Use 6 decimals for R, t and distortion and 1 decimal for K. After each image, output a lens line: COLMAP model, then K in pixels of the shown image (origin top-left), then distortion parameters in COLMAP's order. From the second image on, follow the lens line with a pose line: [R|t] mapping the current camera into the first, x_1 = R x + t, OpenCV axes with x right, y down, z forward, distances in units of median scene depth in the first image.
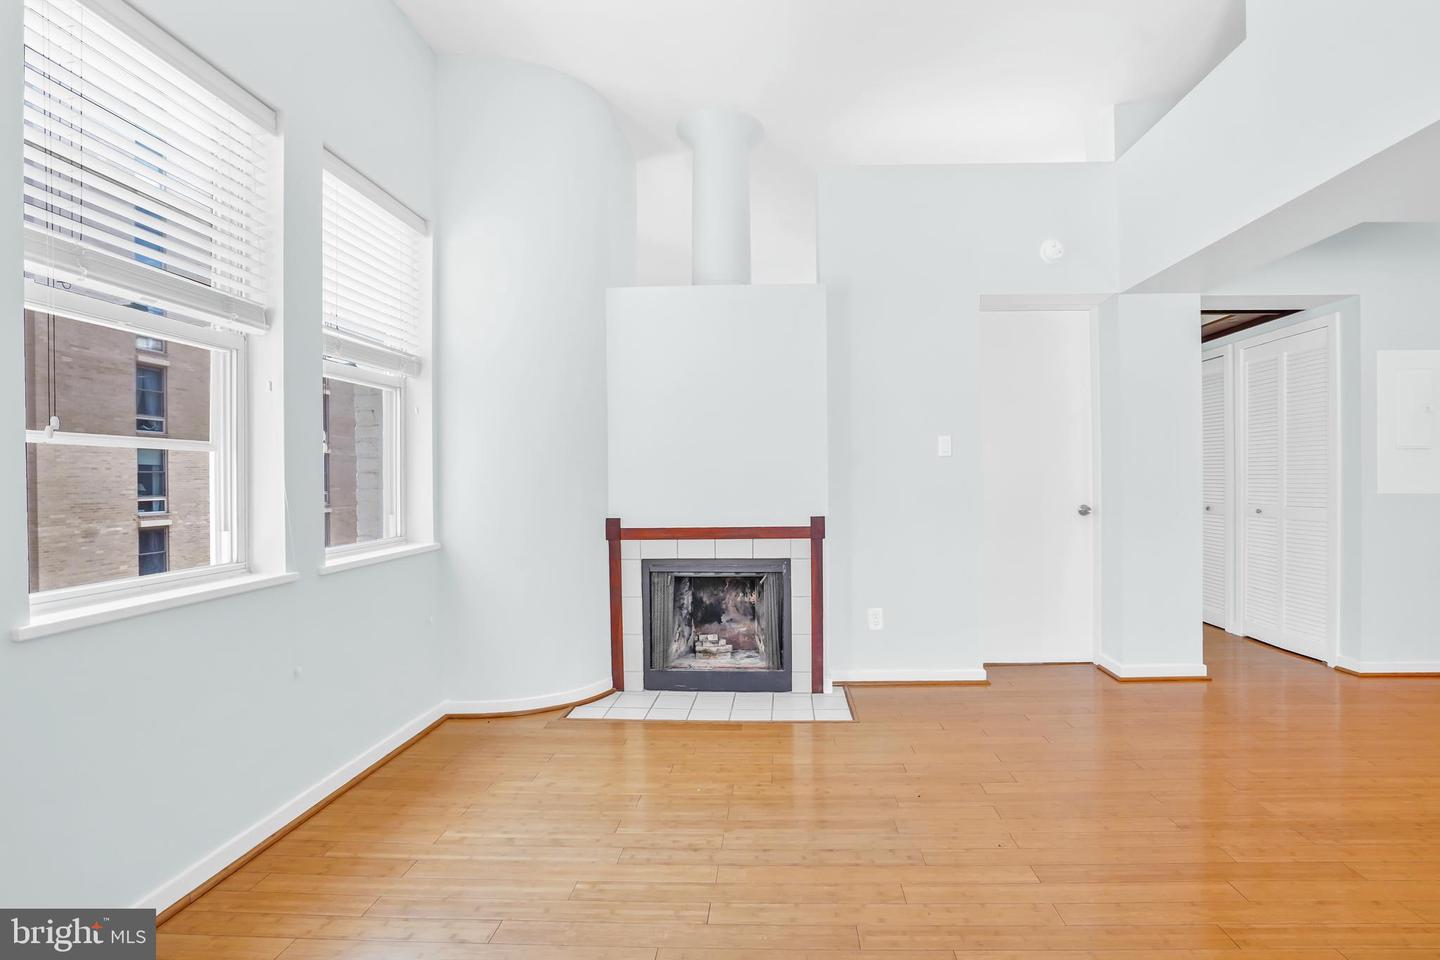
lens RADIAL K [[687.6, 0, 726.2], [0, 687.6, 476.2], [0, 0, 1]] dist [-0.064993, 0.026894]
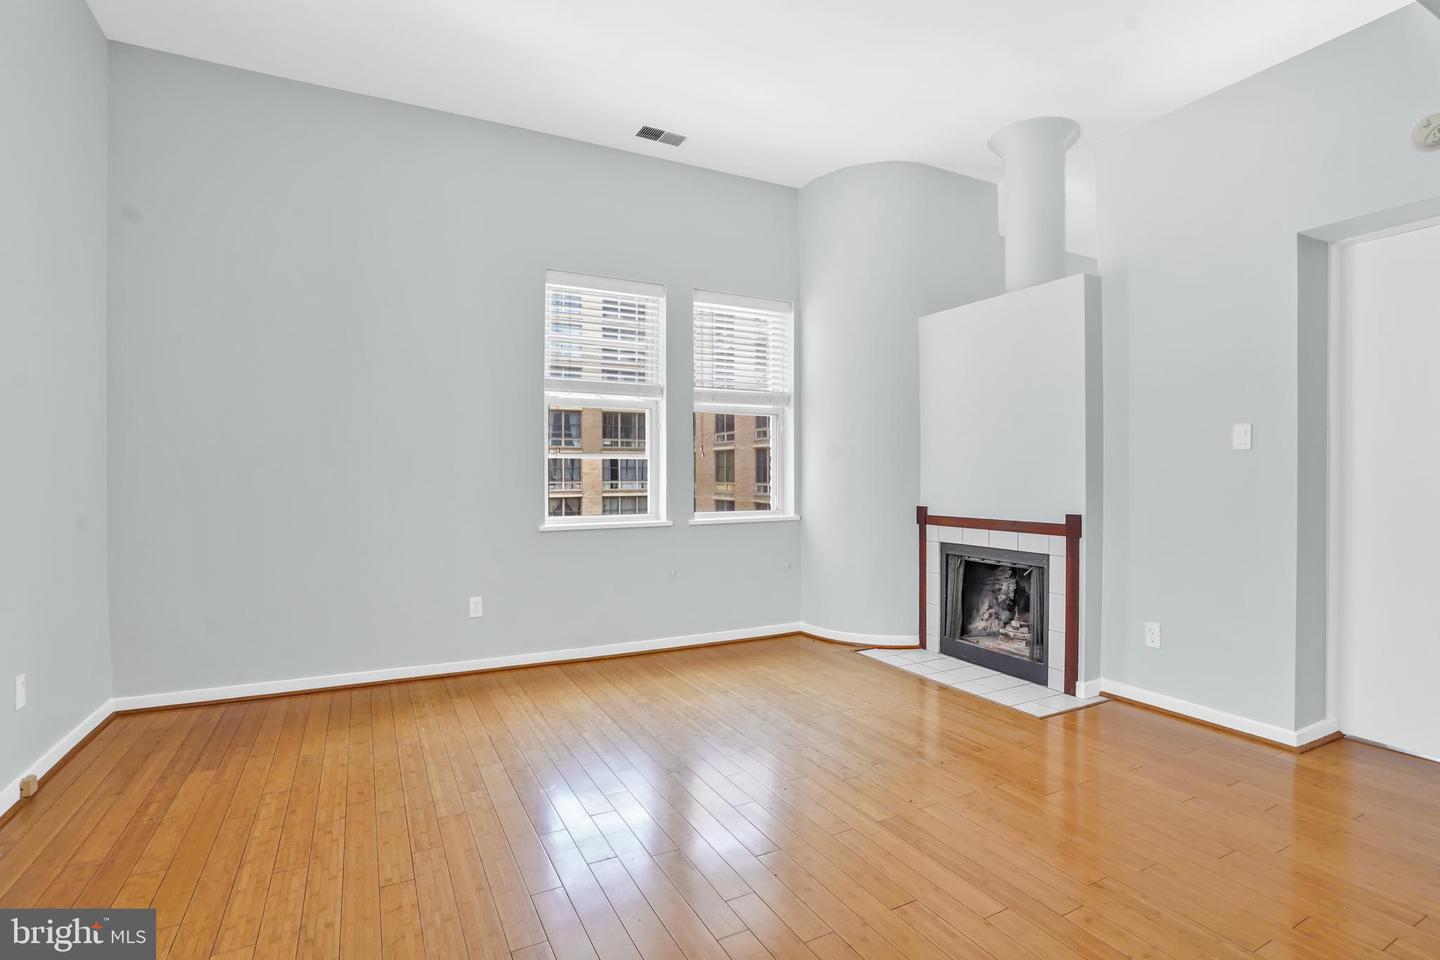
lens RADIAL K [[687.6, 0, 726.2], [0, 687.6, 476.2], [0, 0, 1]] dist [-0.064993, 0.026894]
pose [[0.501828, 0.012178, -0.864882, 0.705267], [-0.000573, 0.999905, 0.013747, -0.008427], [0.864967, -0.006404, 0.501788, 0.091425]]
